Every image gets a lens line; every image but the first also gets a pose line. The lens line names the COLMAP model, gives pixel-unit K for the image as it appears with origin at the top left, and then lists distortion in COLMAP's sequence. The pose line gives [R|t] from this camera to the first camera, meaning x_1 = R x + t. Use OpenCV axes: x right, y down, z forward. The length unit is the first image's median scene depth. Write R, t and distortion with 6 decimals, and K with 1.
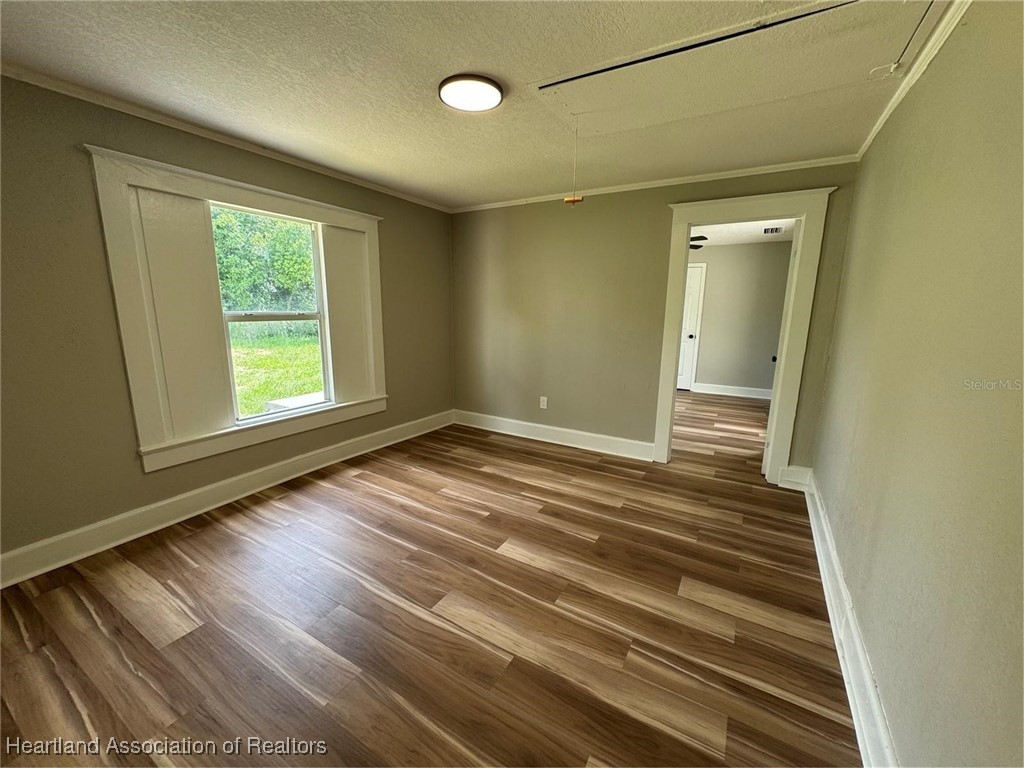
lens RADIAL K [[409.1, 0, 509.6], [0, 409.1, 378.8], [0, 0, 1]] dist [-0.002865, 0.000513]
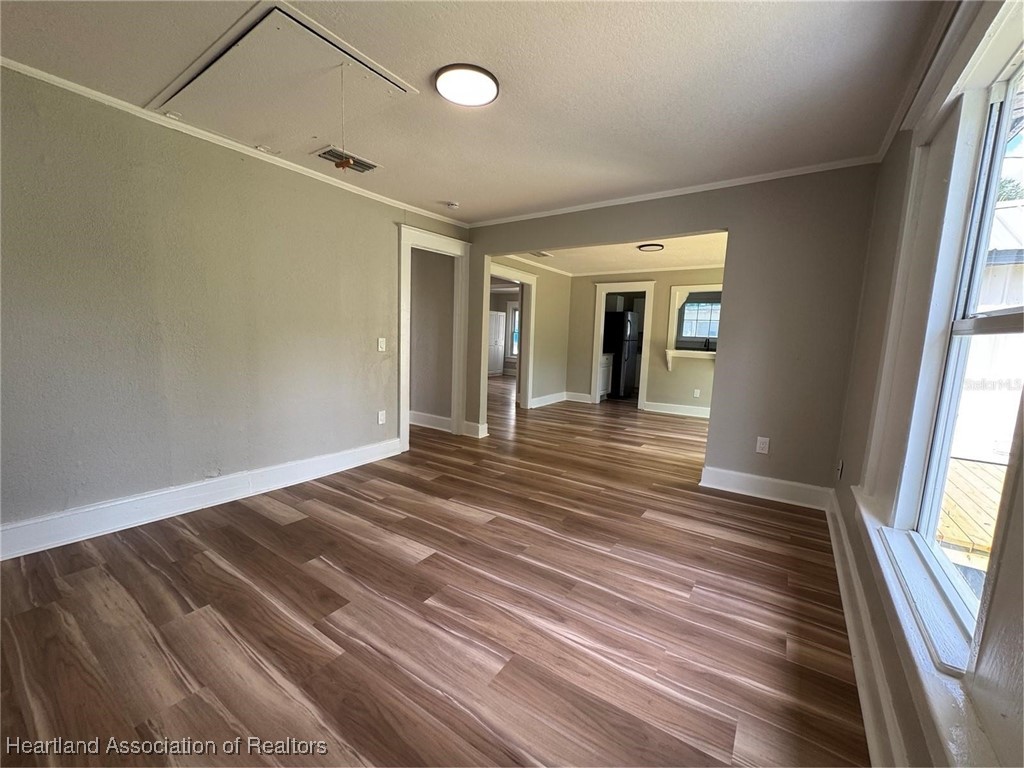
lens RADIAL K [[409.1, 0, 512.4], [0, 409.1, 390.3], [0, 0, 1]] dist [-0.002865, 0.000513]
pose [[-0.996448, -0.057653, 0.061373, -0.222060], [-0.035600, 0.948944, 0.313430, -0.217503], [-0.076309, 0.310132, -0.947626, 1.583667]]
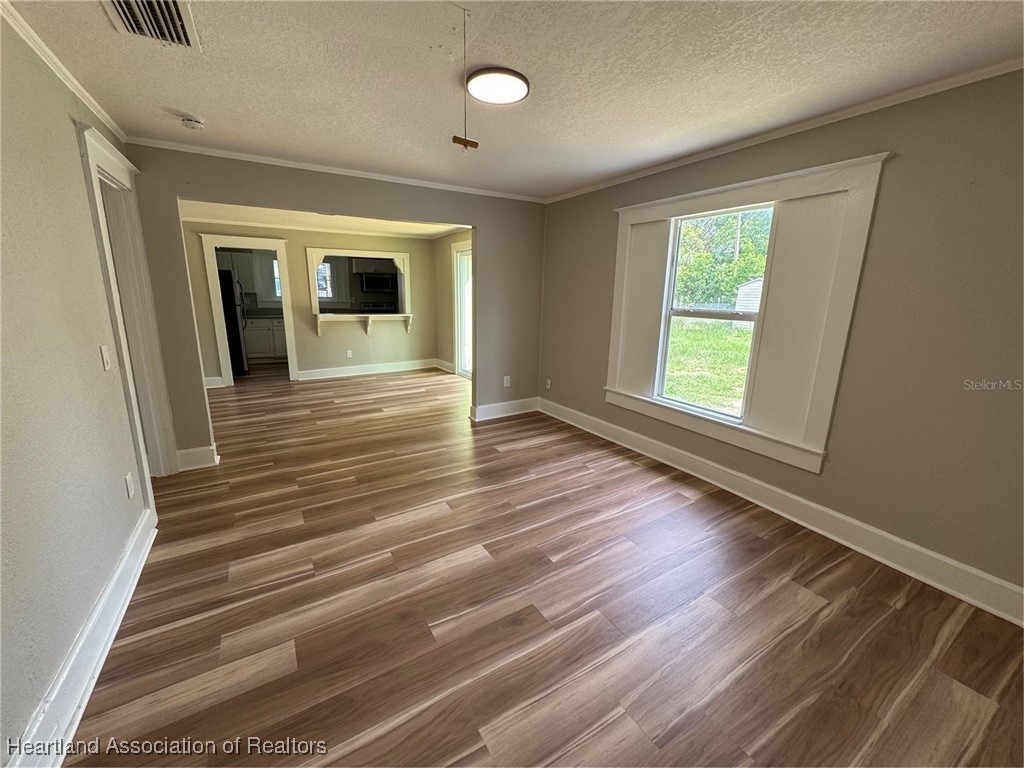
lens RADIAL K [[409.1, 0, 518.5], [0, 409.1, 381.5], [0, 0, 1]] dist [-0.002865, 0.000513]
pose [[-0.461204, 0.163577, -0.872086, 0.647403], [-0.182880, 0.944232, 0.273826, -0.216742], [0.868243, 0.285777, -0.405569, 1.221316]]
